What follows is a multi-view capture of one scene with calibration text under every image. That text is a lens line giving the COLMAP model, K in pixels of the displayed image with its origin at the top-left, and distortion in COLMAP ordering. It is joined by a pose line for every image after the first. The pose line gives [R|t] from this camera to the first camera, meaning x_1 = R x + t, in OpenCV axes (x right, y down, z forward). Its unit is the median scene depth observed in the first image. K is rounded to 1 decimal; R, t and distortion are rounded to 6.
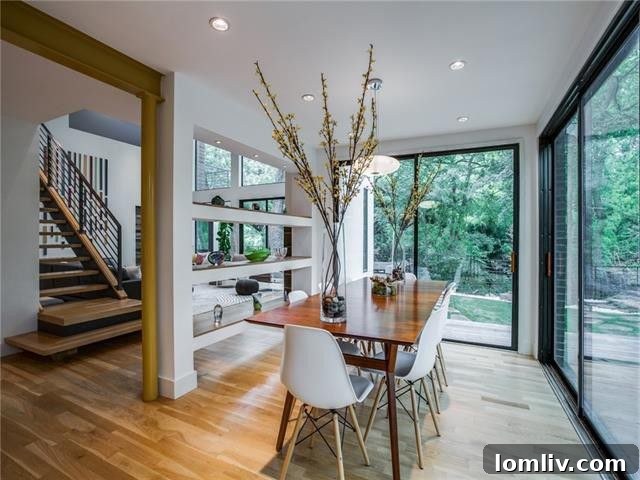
lens RADIAL K [[309.4, 0, 319.8], [0, 309.4, 244.7], [0, 0, 1]] dist [-0.001008, 0.001612]
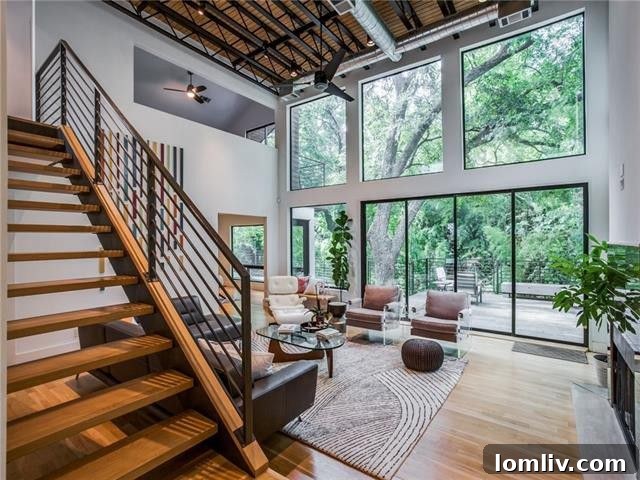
lens RADIAL K [[309.4, 0, 320.2], [0, 309.4, 240.1], [0, 0, 1]] dist [-0.001008, 0.001612]
pose [[0.989250, -0.016856, -0.145261, -0.330285], [0.013291, 0.999587, -0.025478, -0.055456], [0.145631, 0.023273, 0.989065, 0.420674]]
